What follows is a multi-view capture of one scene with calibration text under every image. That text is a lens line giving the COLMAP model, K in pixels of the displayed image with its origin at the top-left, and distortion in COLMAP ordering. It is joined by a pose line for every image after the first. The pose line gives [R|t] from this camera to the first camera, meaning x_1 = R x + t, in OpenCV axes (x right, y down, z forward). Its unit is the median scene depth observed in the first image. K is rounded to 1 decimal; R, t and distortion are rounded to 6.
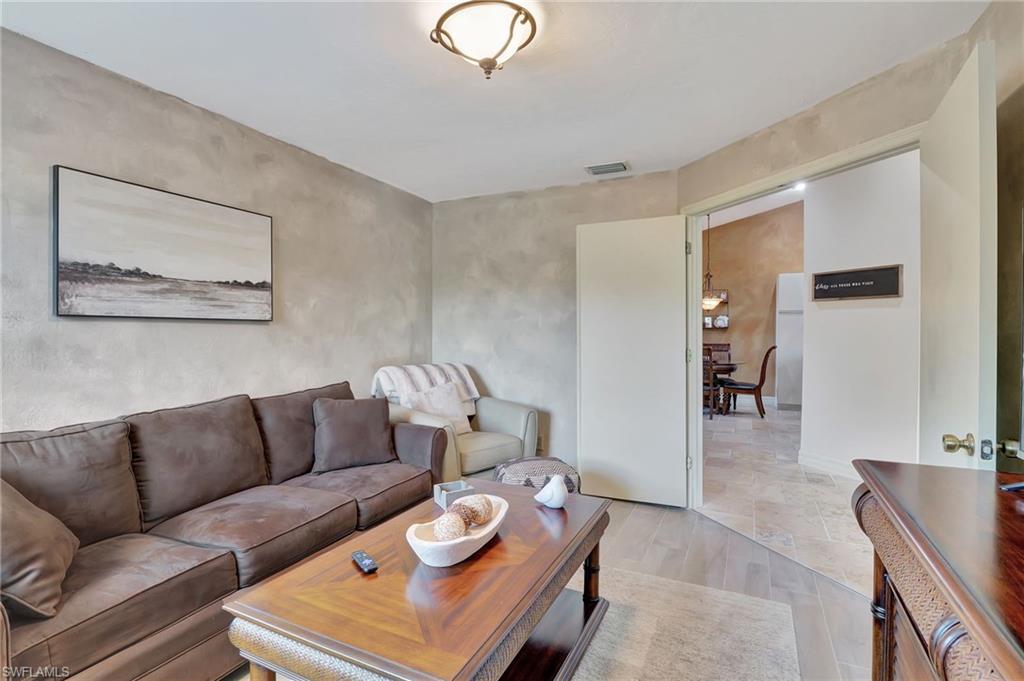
lens RADIAL K [[493.7, 0, 511.5], [0, 493.7, 327.9], [0, 0, 1]] dist [-0.018765, -0.001175]
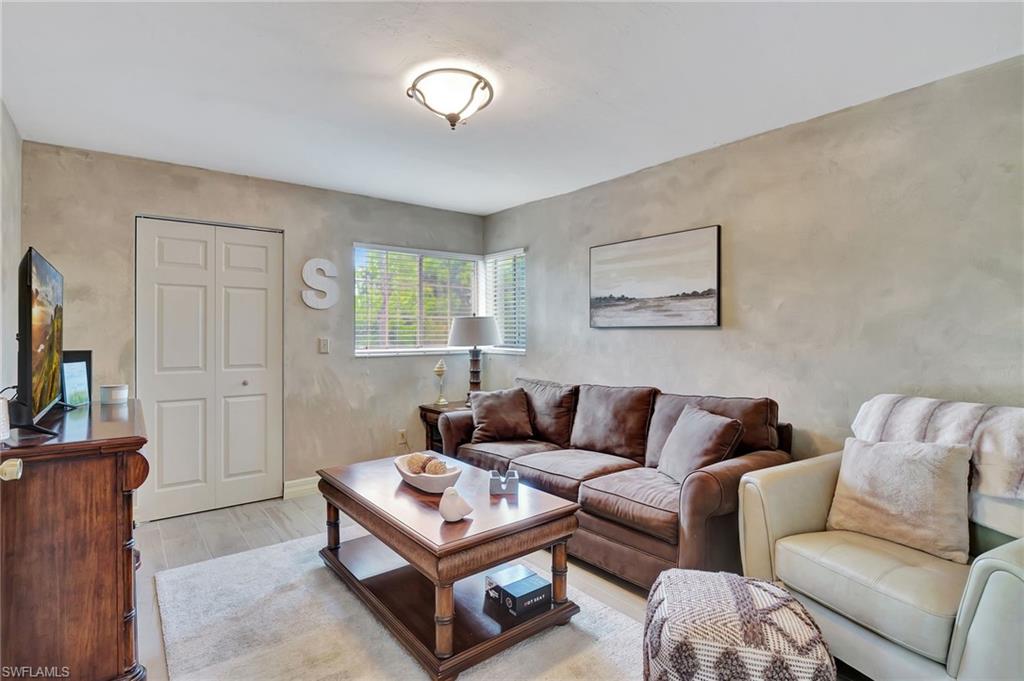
lens RADIAL K [[493.7, 0, 511.5], [0, 493.7, 327.9], [0, 0, 1]] dist [-0.018765, -0.001175]
pose [[-0.427878, -0.011178, -0.903768, 0.738766], [0.006850, 0.999855, -0.015610, 0.003352], [0.903811, -0.012870, -0.427739, 1.234409]]
